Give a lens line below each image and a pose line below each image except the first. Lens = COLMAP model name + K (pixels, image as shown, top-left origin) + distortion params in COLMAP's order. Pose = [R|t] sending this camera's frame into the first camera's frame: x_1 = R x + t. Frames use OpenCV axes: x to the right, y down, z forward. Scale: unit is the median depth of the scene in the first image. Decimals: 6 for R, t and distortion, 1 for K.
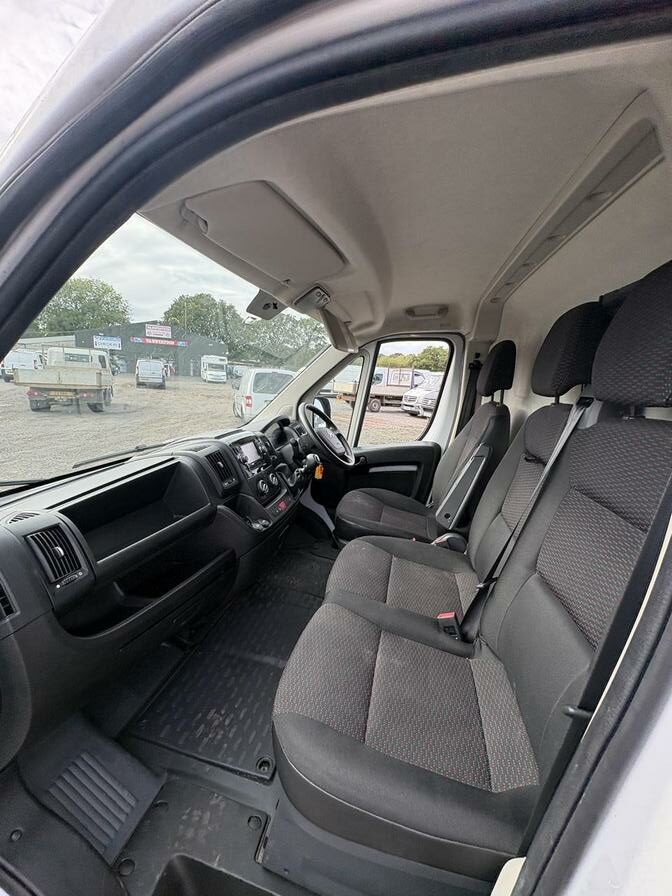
lens RADIAL K [[361.9, 0, 336.0], [0, 361.9, 448.0], [0, 0, 1]] dist [-0.000655, -0.000108]
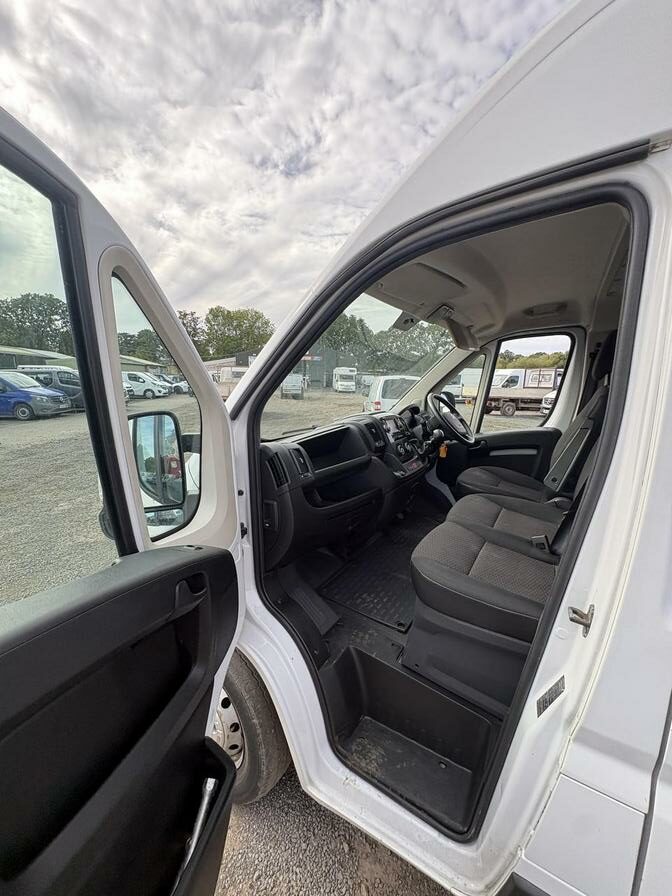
lens RADIAL K [[361.9, 0, 336.0], [0, 361.9, 448.0], [0, 0, 1]] dist [-0.000655, -0.000108]
pose [[0.942148, 0.015294, -0.334847, 0.018261], [-0.022752, 0.999572, -0.018363, 0.079890], [0.334423, 0.024919, 0.942094, -0.243870]]
